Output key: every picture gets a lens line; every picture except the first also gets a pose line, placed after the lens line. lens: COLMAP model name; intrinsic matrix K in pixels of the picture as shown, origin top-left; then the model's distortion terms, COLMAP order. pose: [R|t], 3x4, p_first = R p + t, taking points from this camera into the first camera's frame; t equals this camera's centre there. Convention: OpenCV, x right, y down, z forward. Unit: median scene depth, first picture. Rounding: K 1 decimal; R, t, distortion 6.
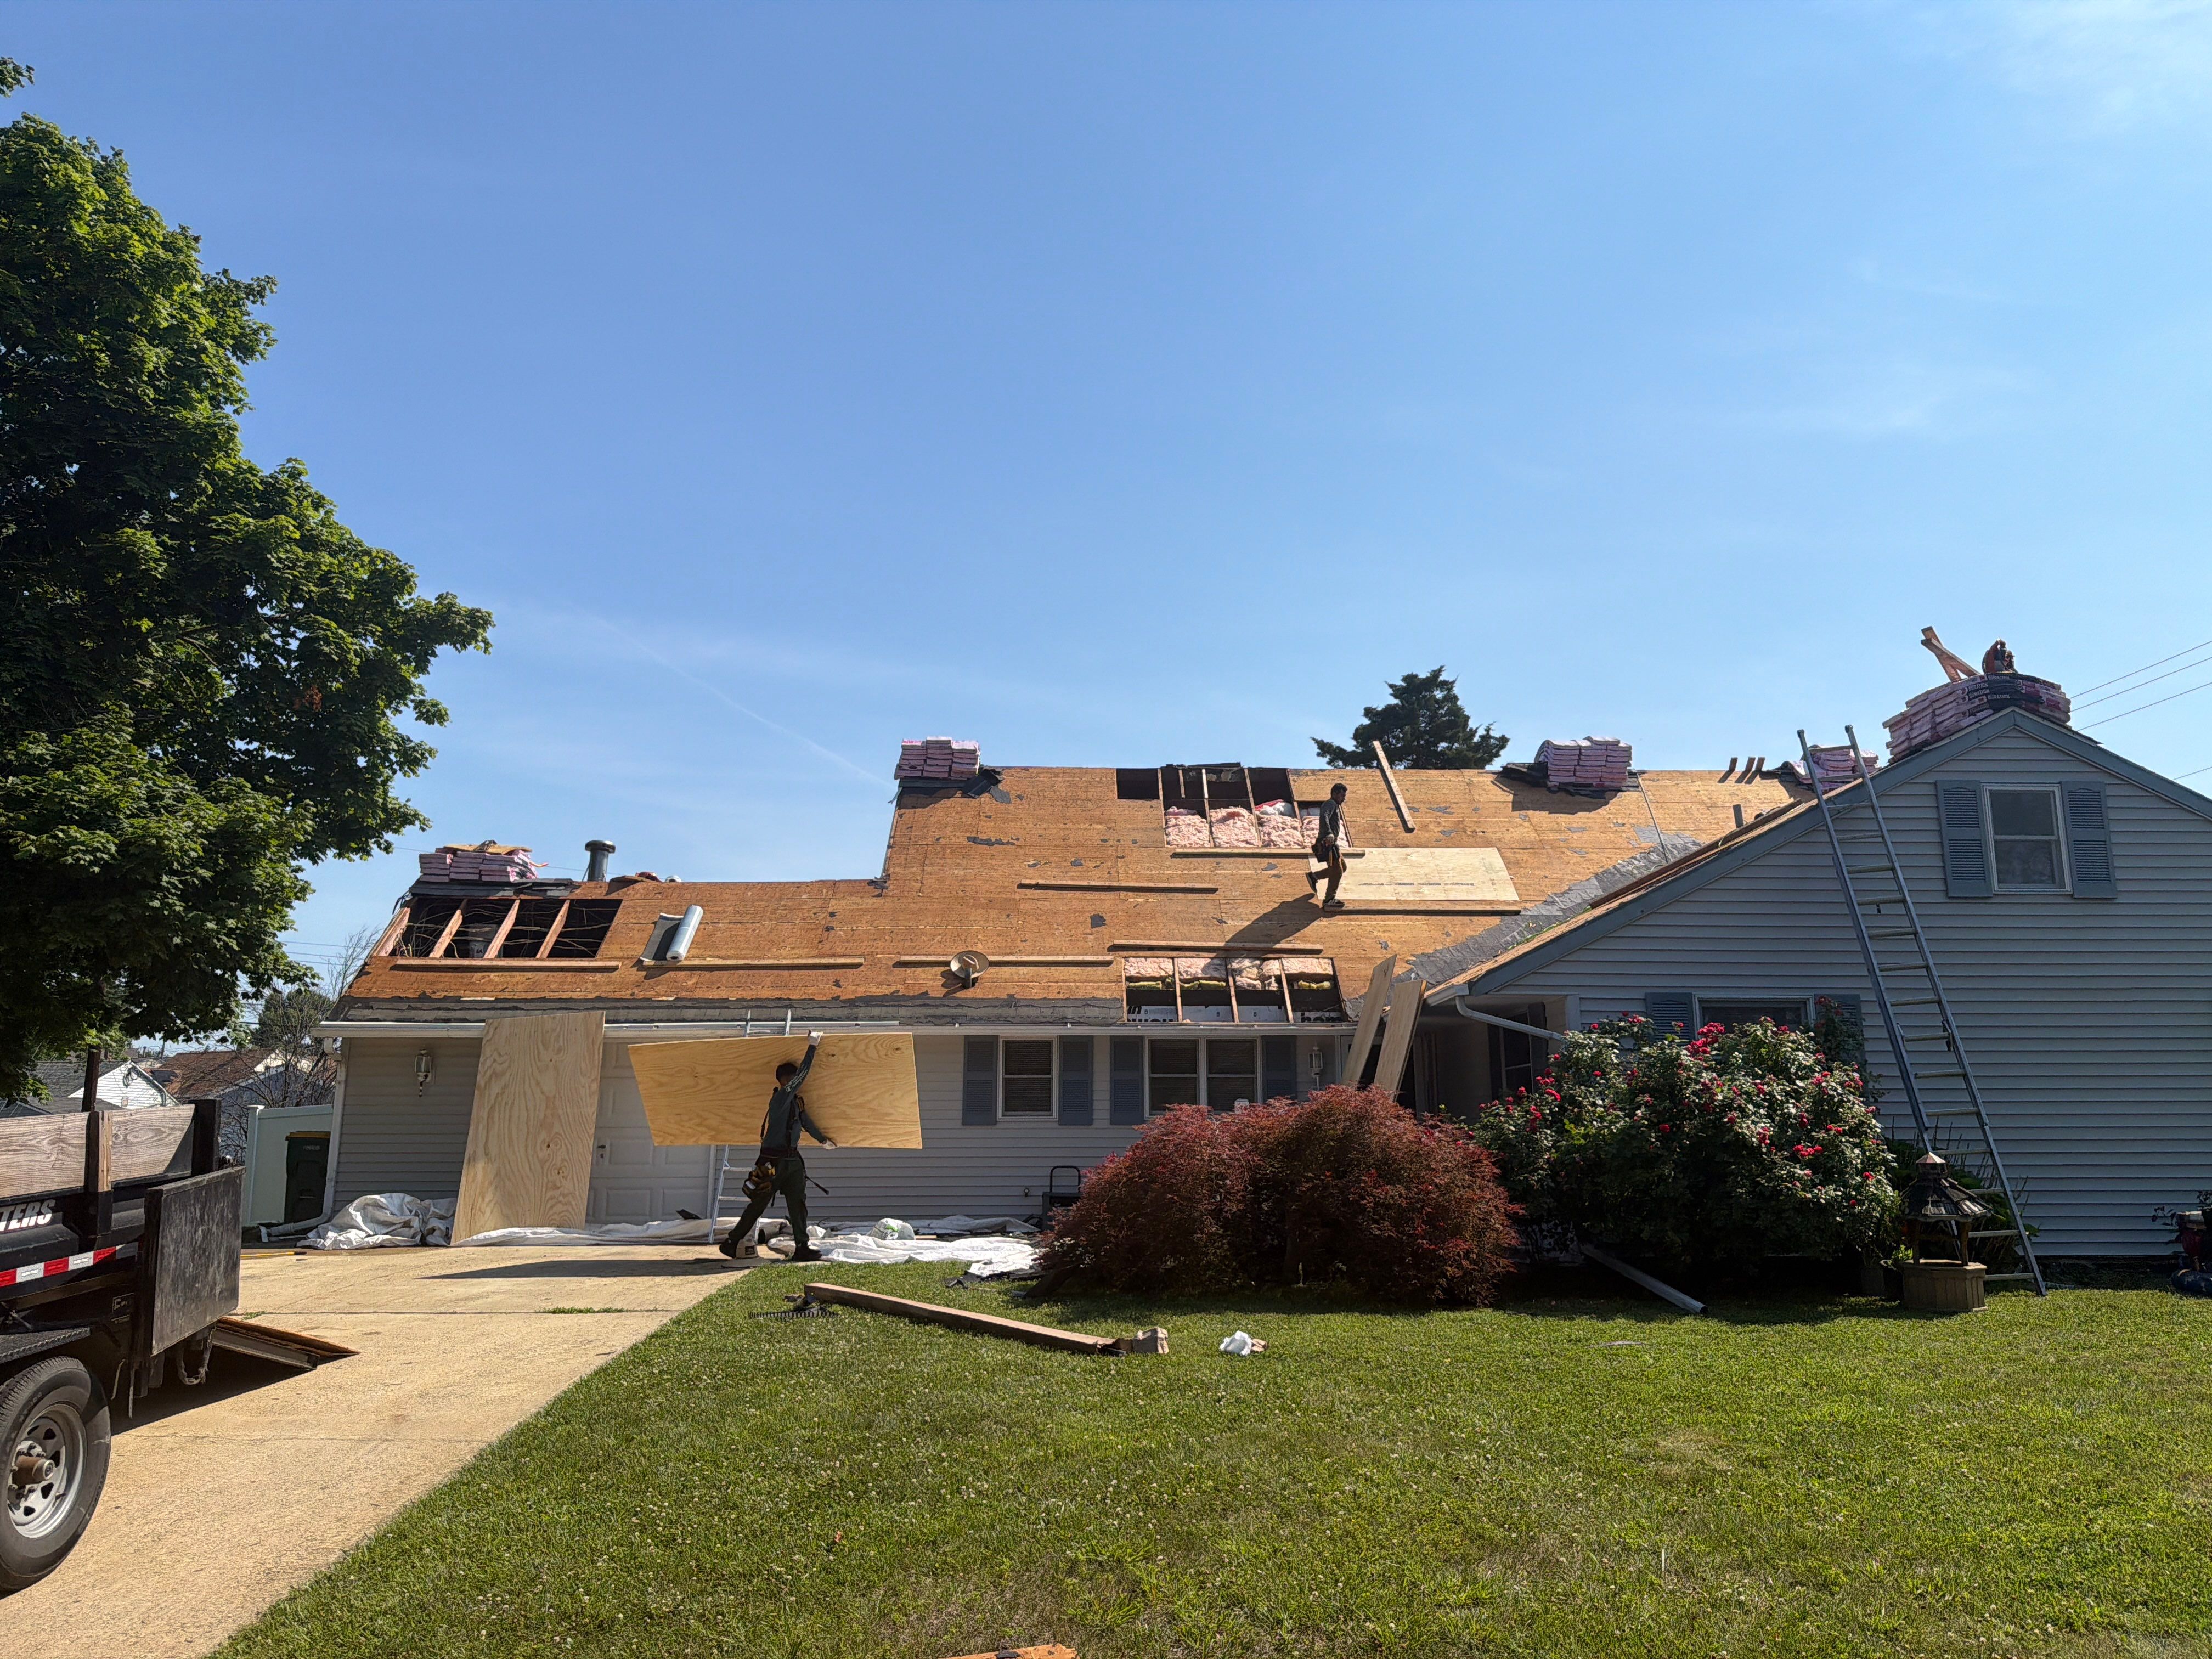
lens RADIAL K [[1561.8, 0, 1106.0], [0, 1561.8, 829.5], [0, 0, 1]] dist [0.088355, -0.116900]
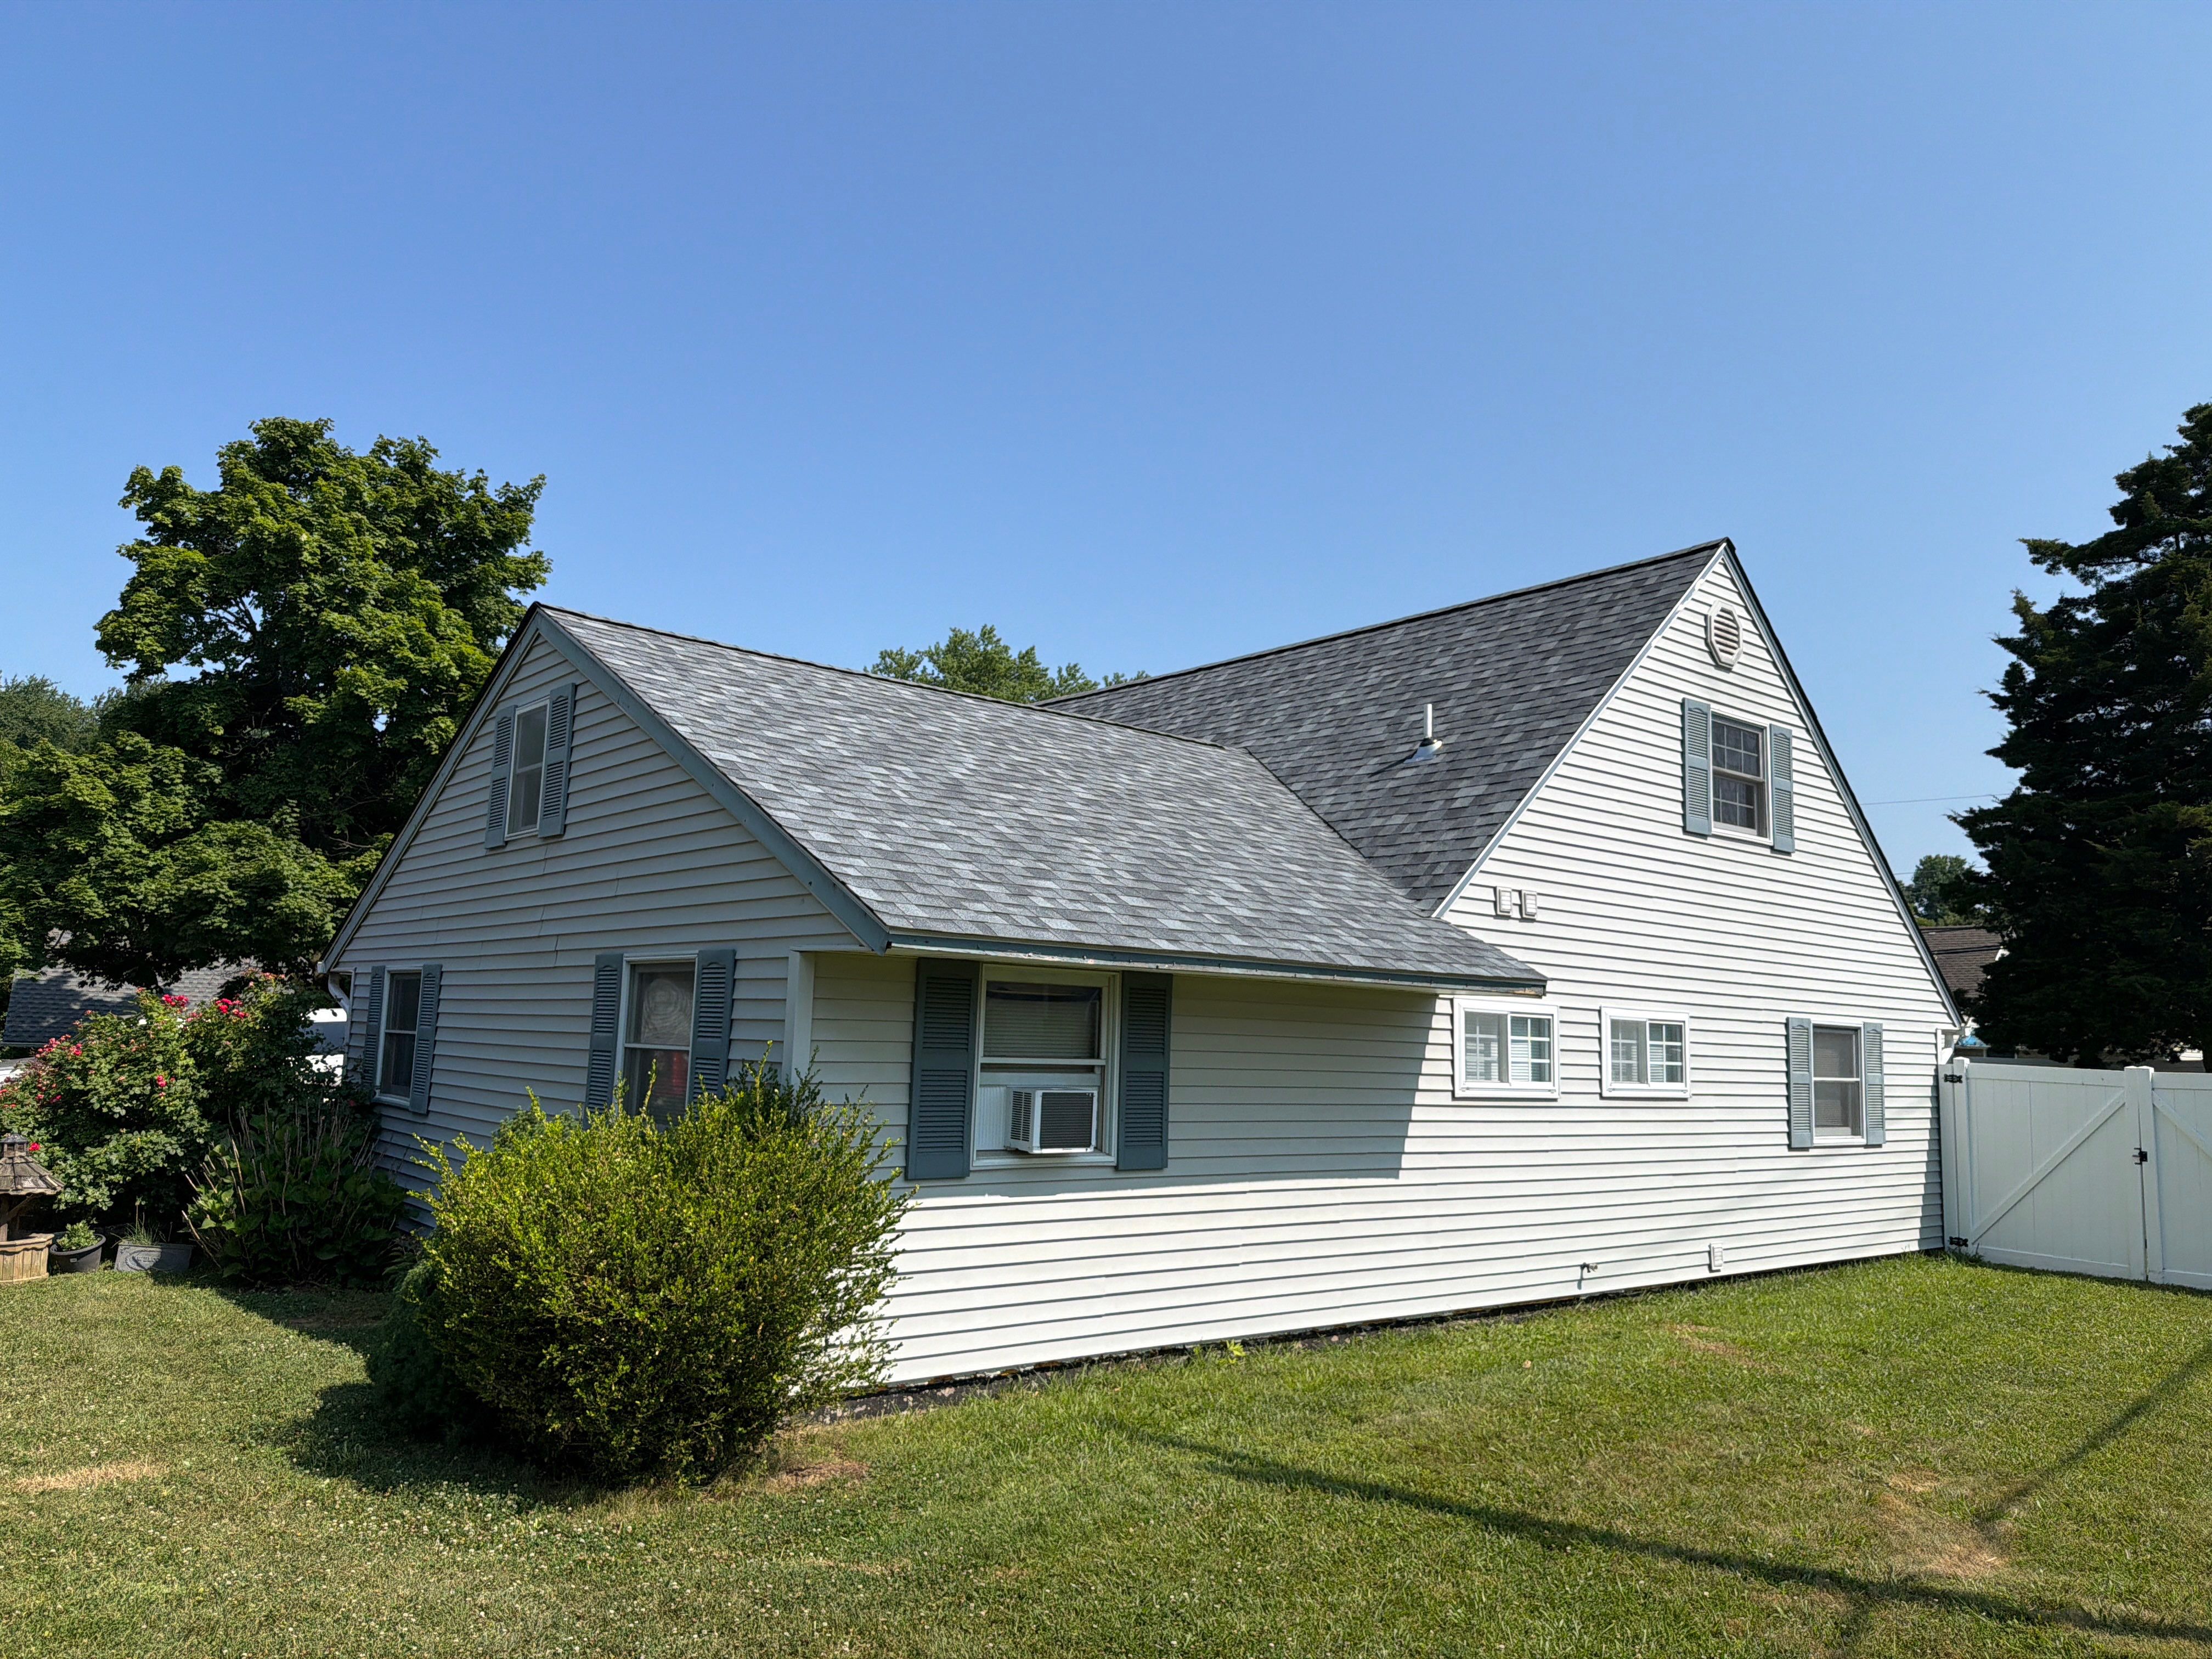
lens RADIAL K [[1534.8, 0, 1088.0], [0, 1534.8, 828.2], [0, 0, 1]] dist [0.145248, -0.203333]
pose [[0.576975, -0.081345, -0.812701, 1.142284], [0.122414, 0.992401, -0.012424, 0.065960], [0.807536, -0.092318, 0.582548, 0.623649]]
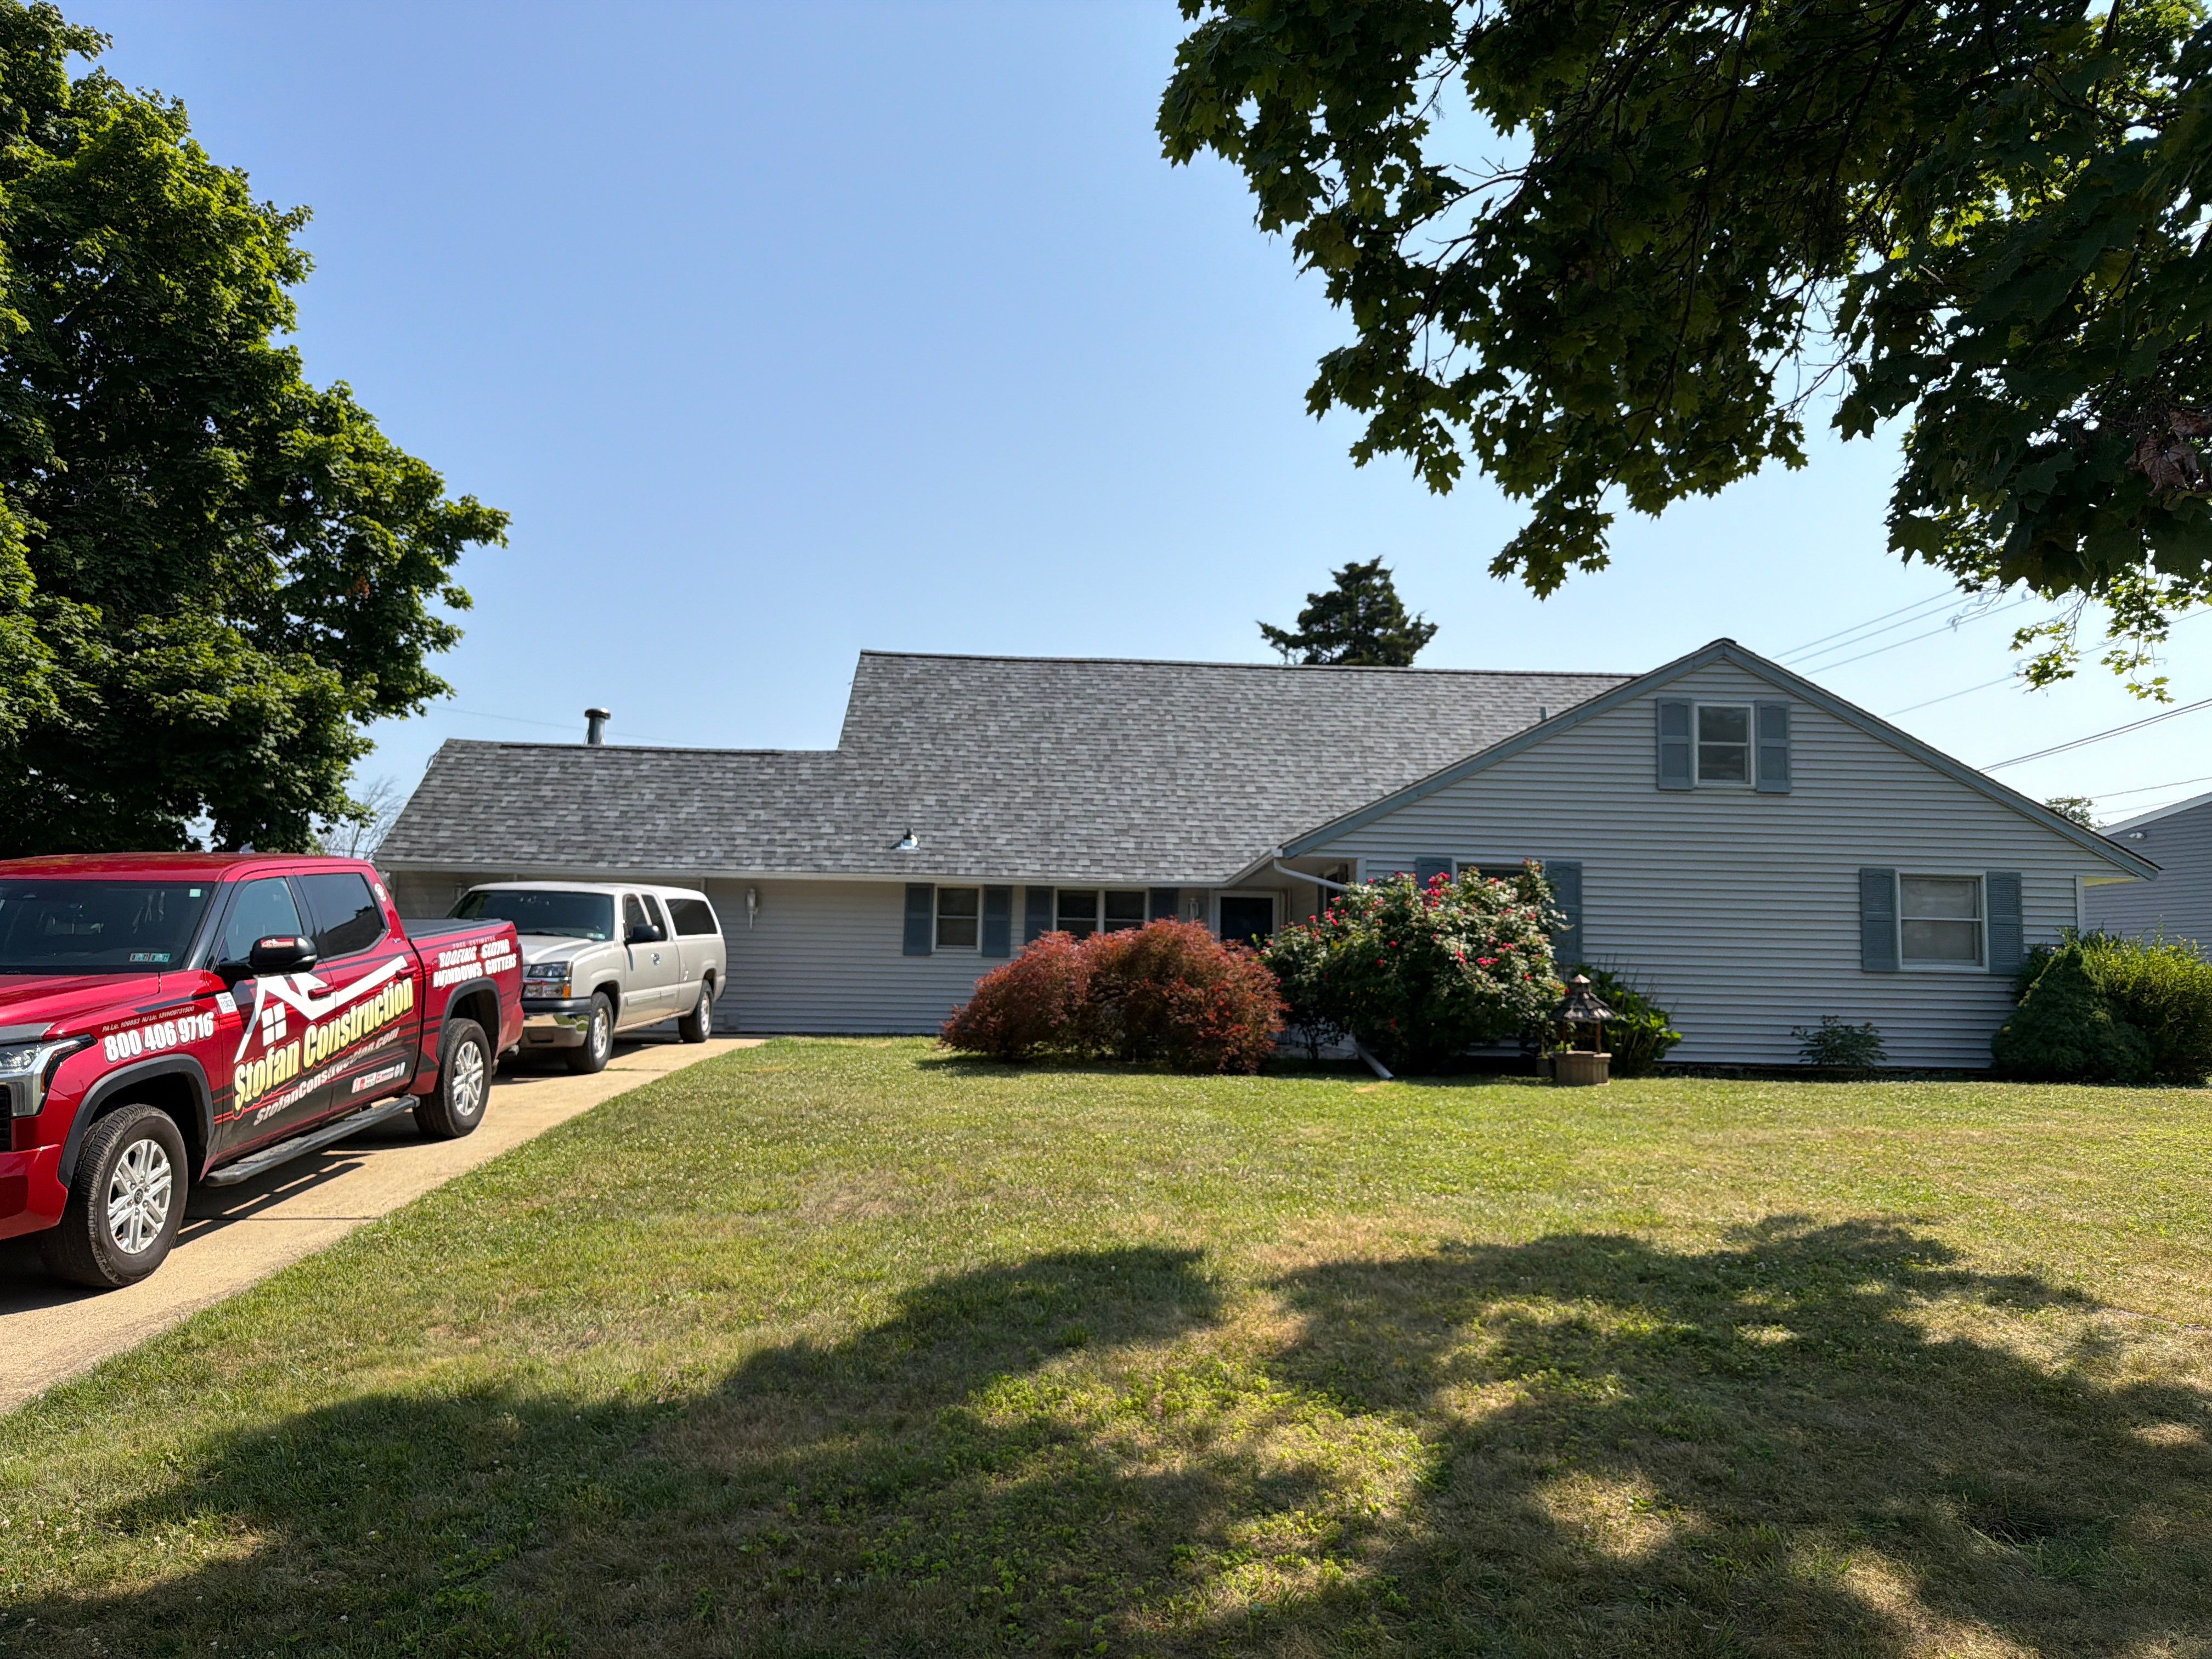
lens RADIAL K [[1604.1, 0, 1093.6], [0, 1604.1, 888.9], [0, 0, 1]] dist [0.095781, -0.127810]
pose [[0.999650, 0.026162, 0.003923, 0.055217], [-0.026444, 0.992349, 0.120601, -0.019020], [-0.000738, -0.120662, 0.992693, -0.258561]]
